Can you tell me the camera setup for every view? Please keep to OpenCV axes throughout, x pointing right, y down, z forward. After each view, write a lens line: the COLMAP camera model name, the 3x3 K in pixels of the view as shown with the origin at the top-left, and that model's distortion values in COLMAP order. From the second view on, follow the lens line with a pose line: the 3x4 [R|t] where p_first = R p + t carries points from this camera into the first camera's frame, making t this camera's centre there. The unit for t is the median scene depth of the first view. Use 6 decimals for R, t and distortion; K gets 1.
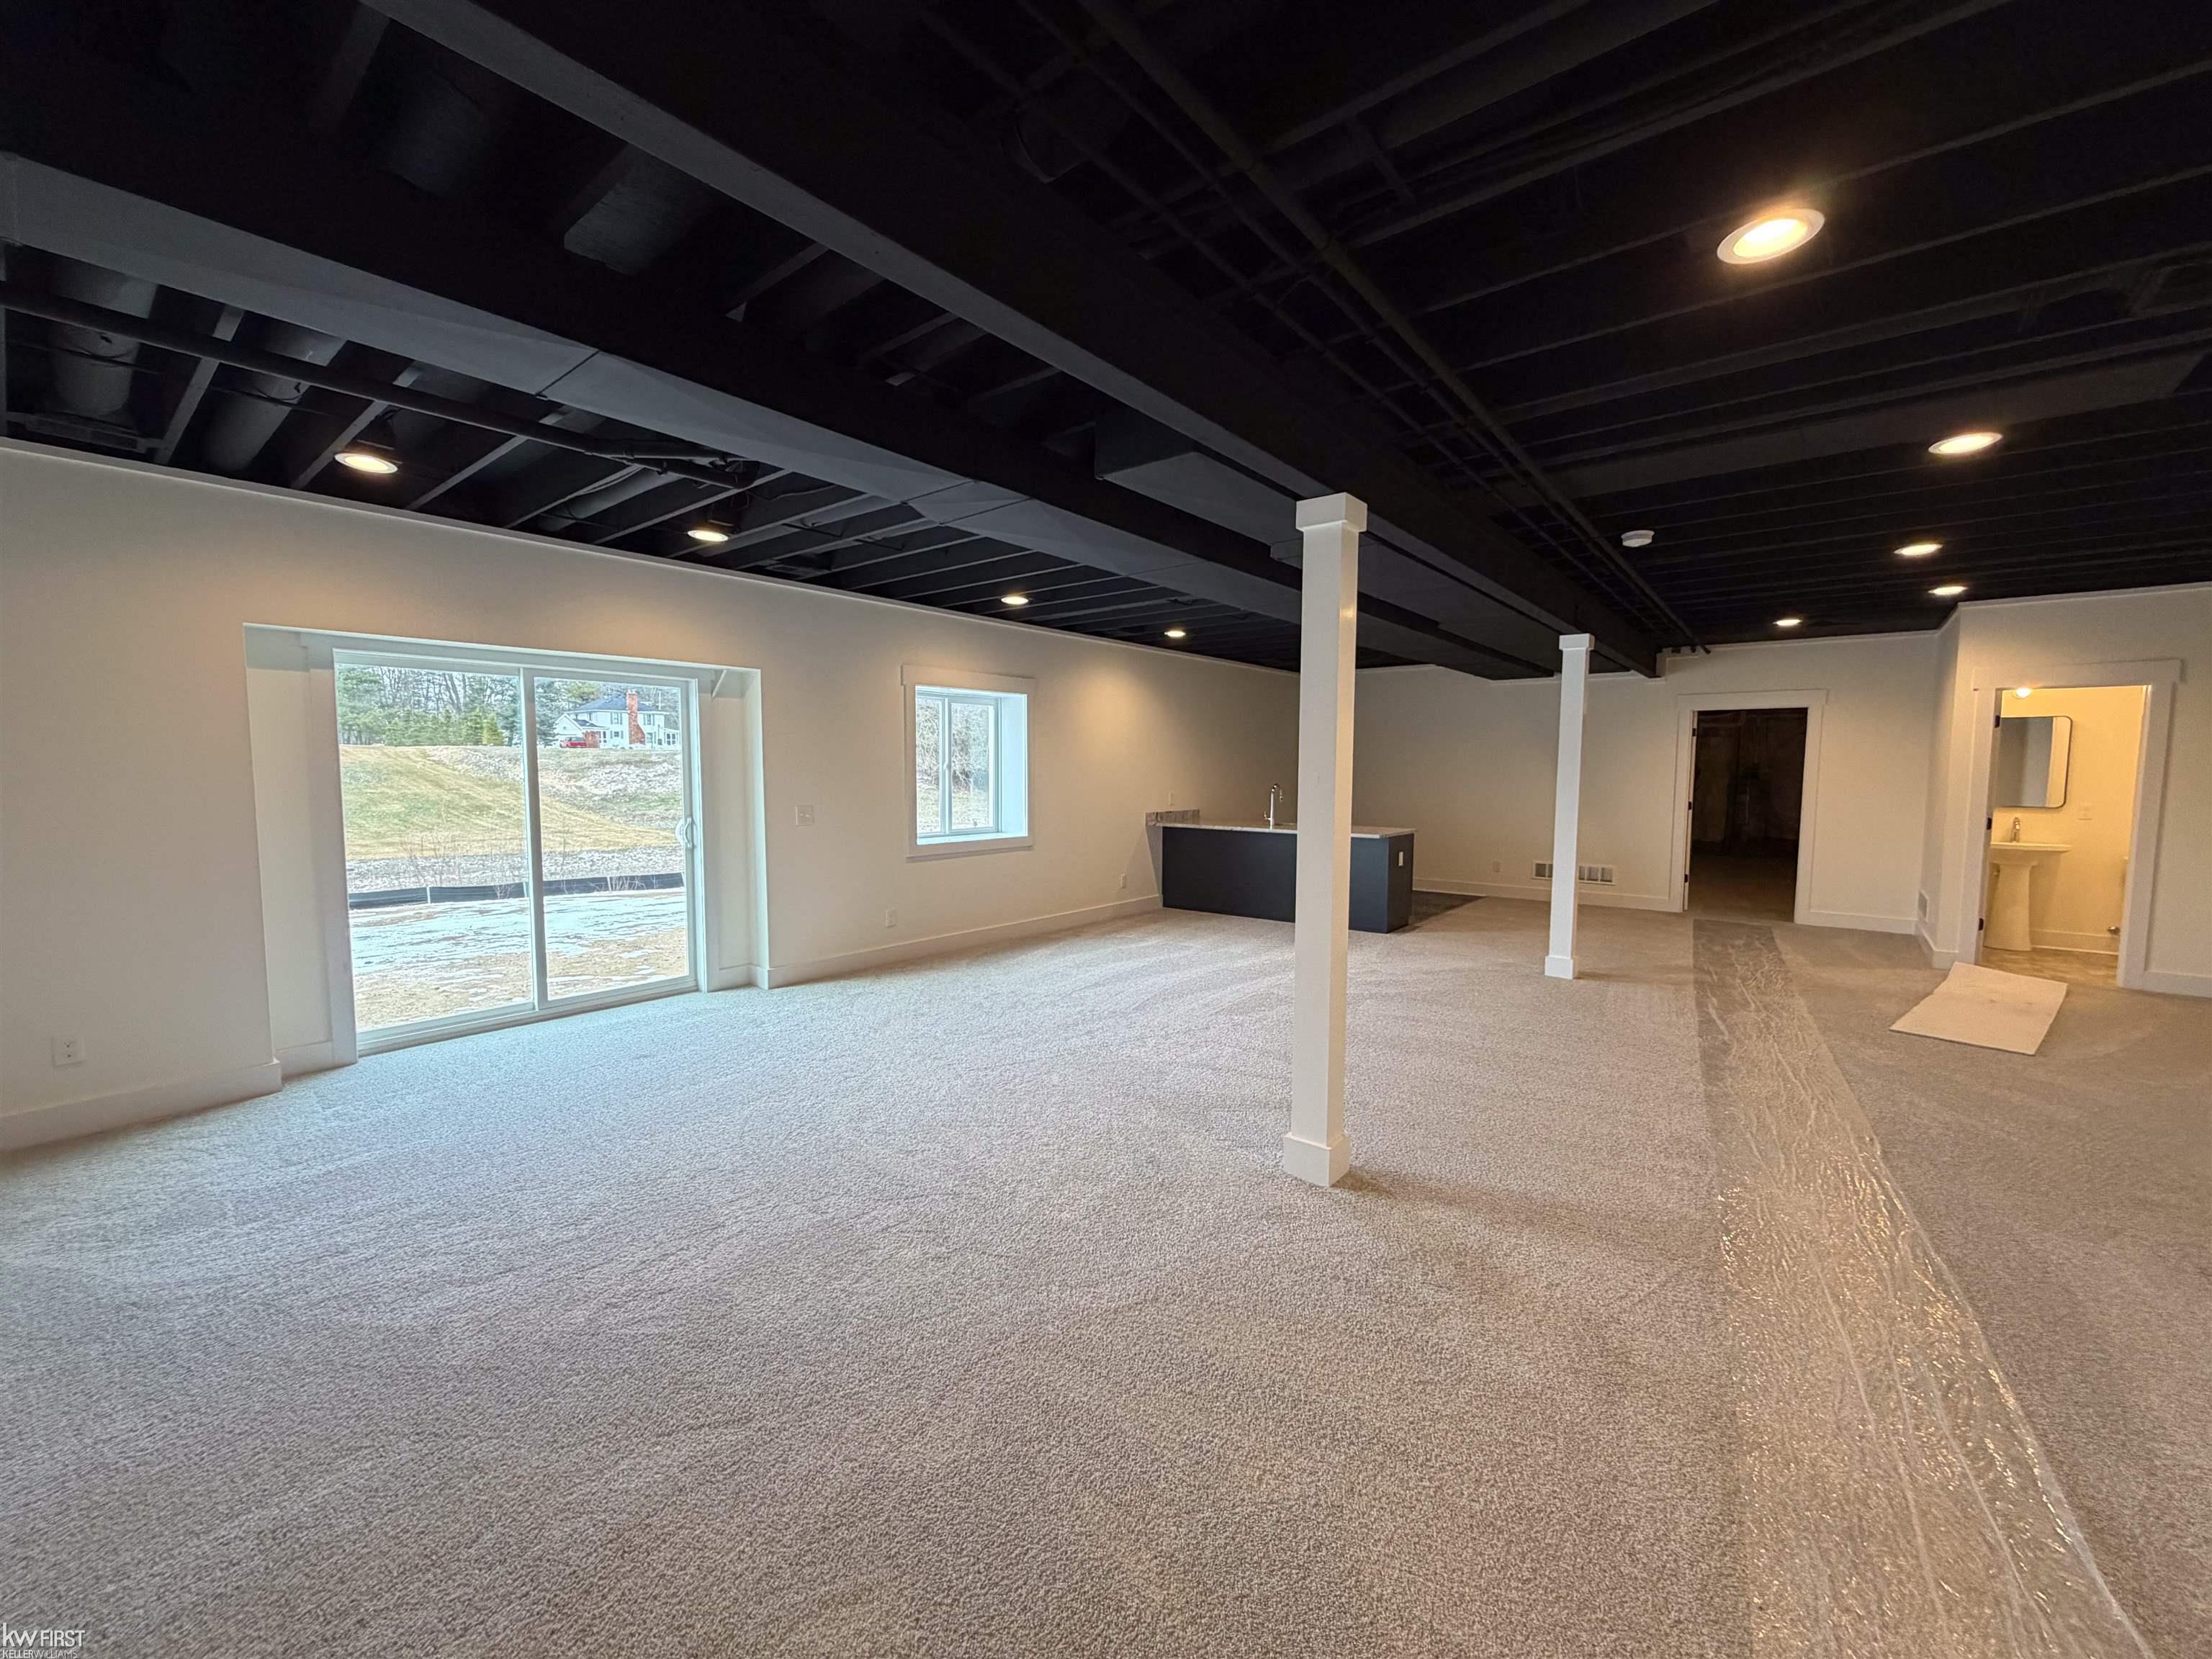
lens RADIAL K [[878.4, 0, 1065.2], [0, 878.4, 794.7], [0, 0, 1]] dist [0.000058, -0.000163]
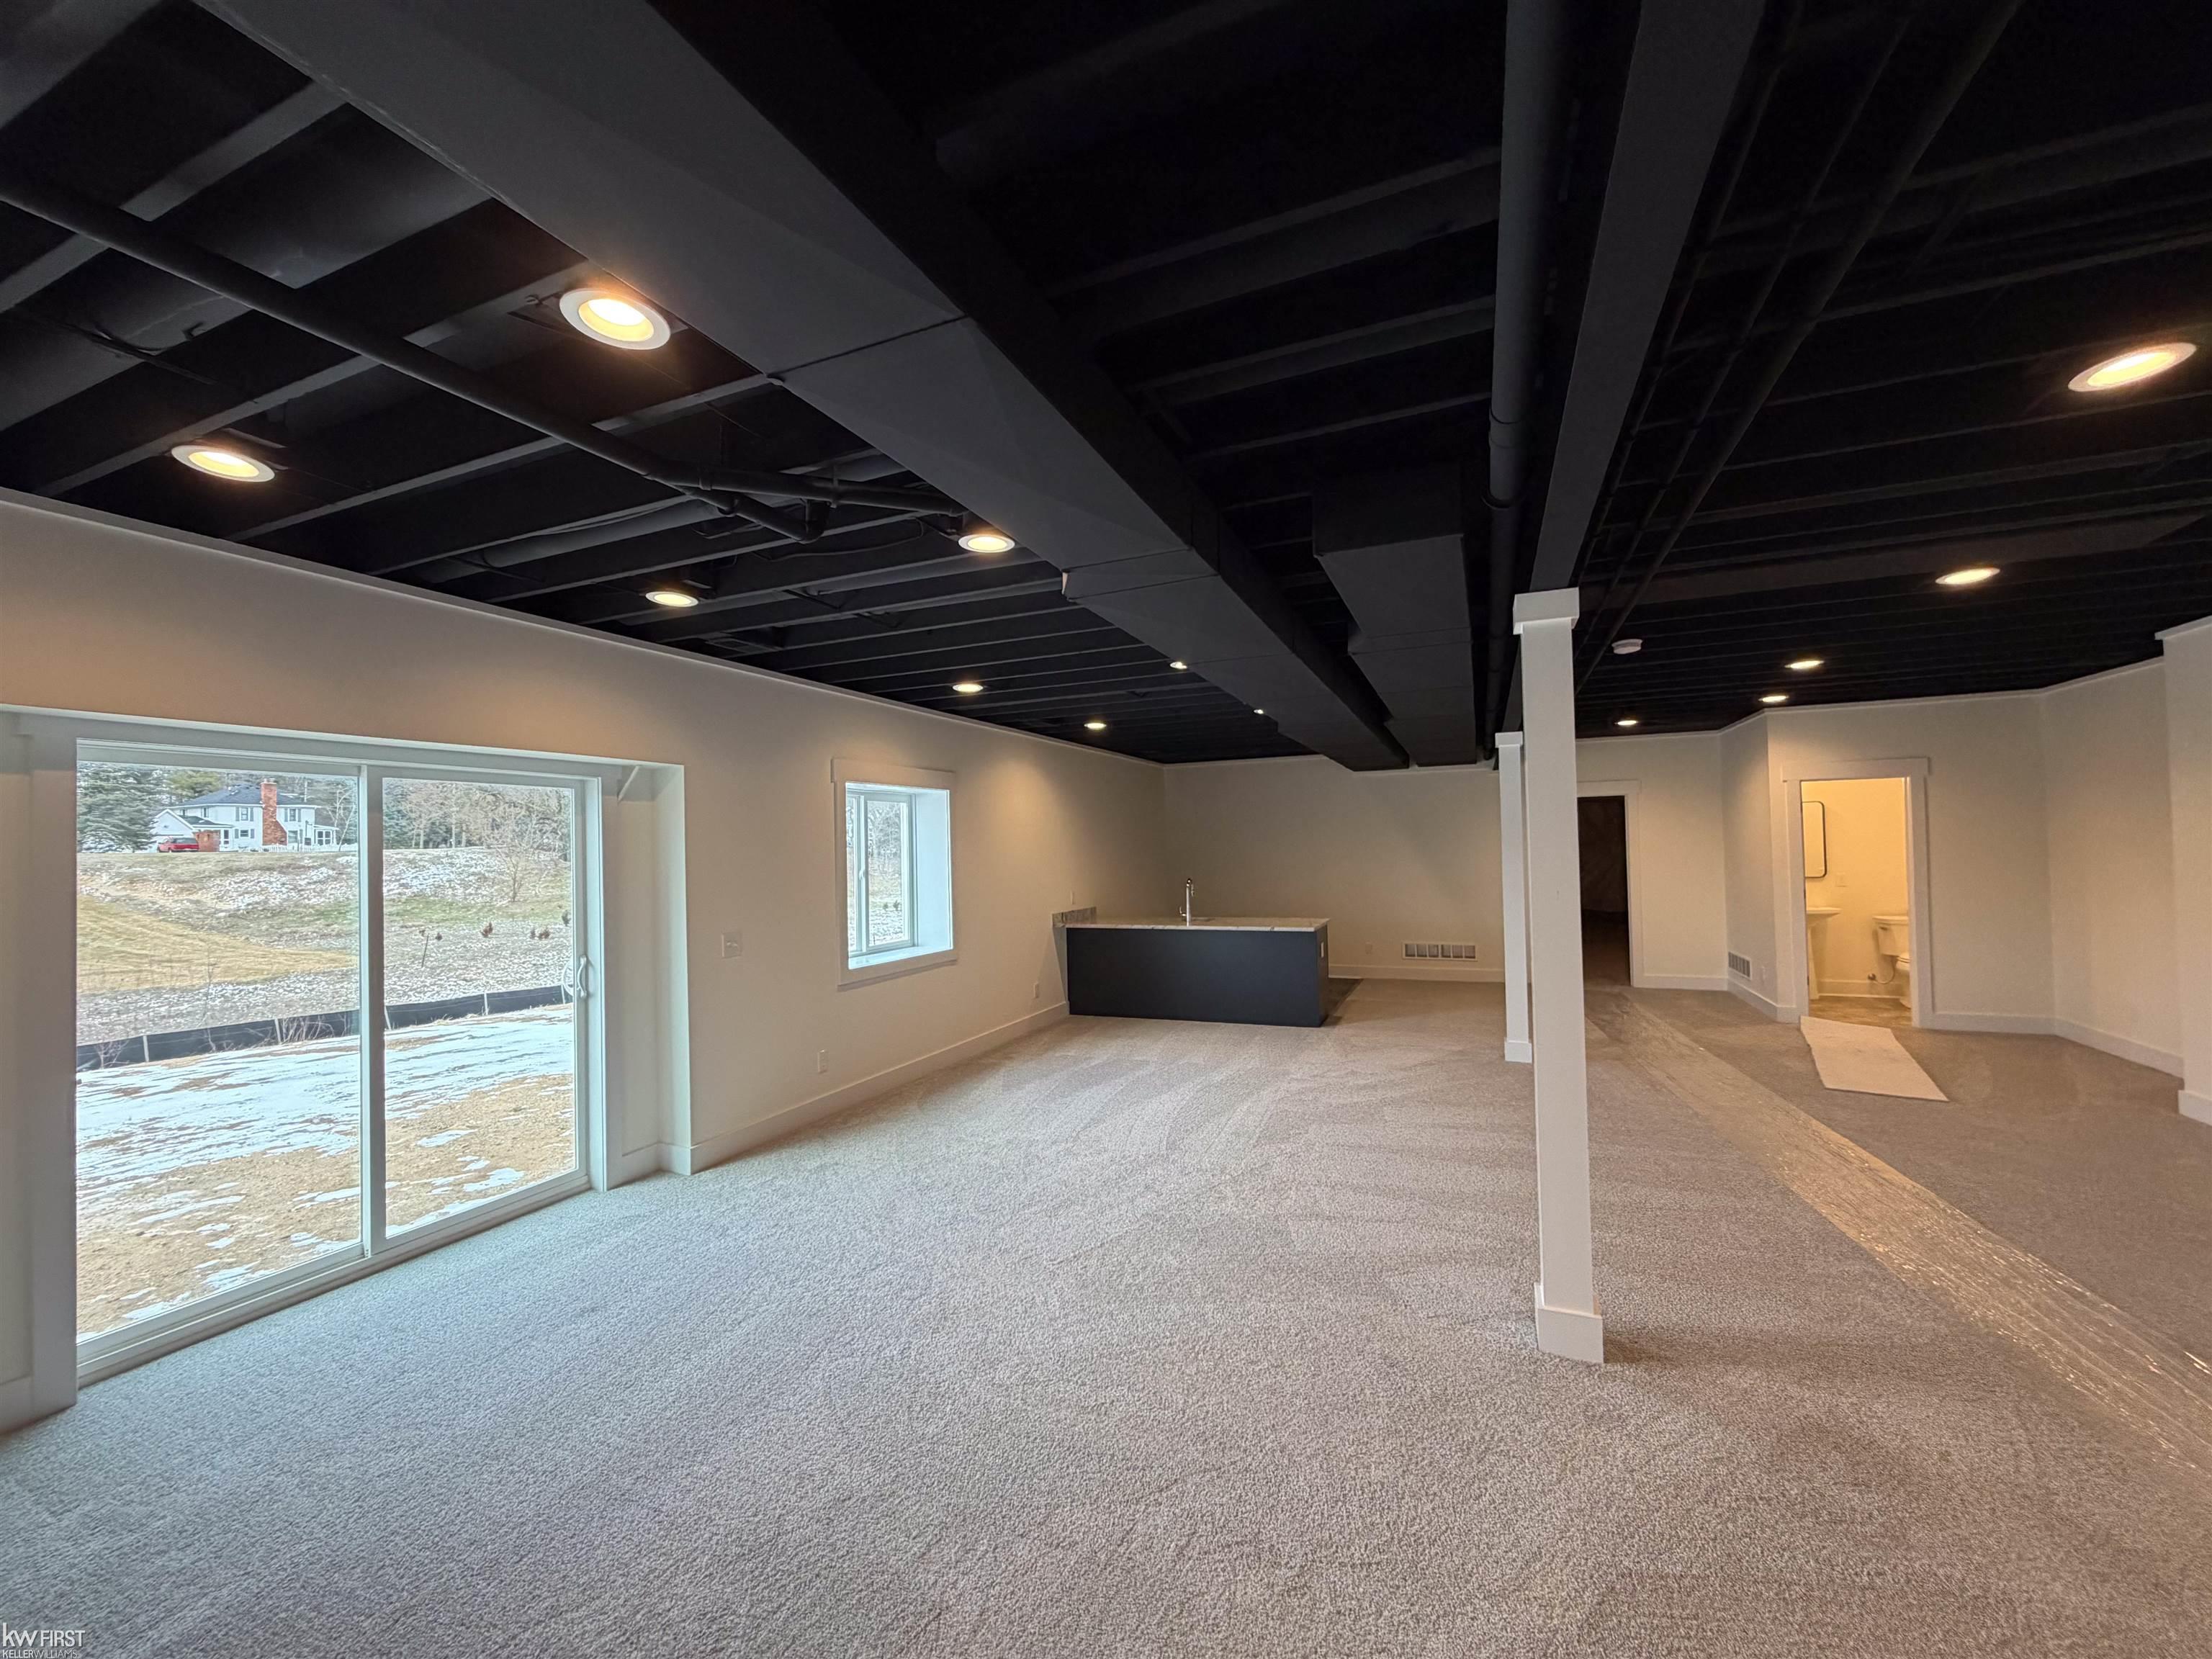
lens RADIAL K [[878.4, 0, 1062.7], [0, 878.4, 797.7], [0, 0, 1]] dist [0.000058, -0.000163]
pose [[0.960258, -0.011225, 0.278887, -0.230703], [0.037448, 0.995338, -0.088879, -0.027983], [-0.276589, 0.095791, 0.956202, 0.133168]]
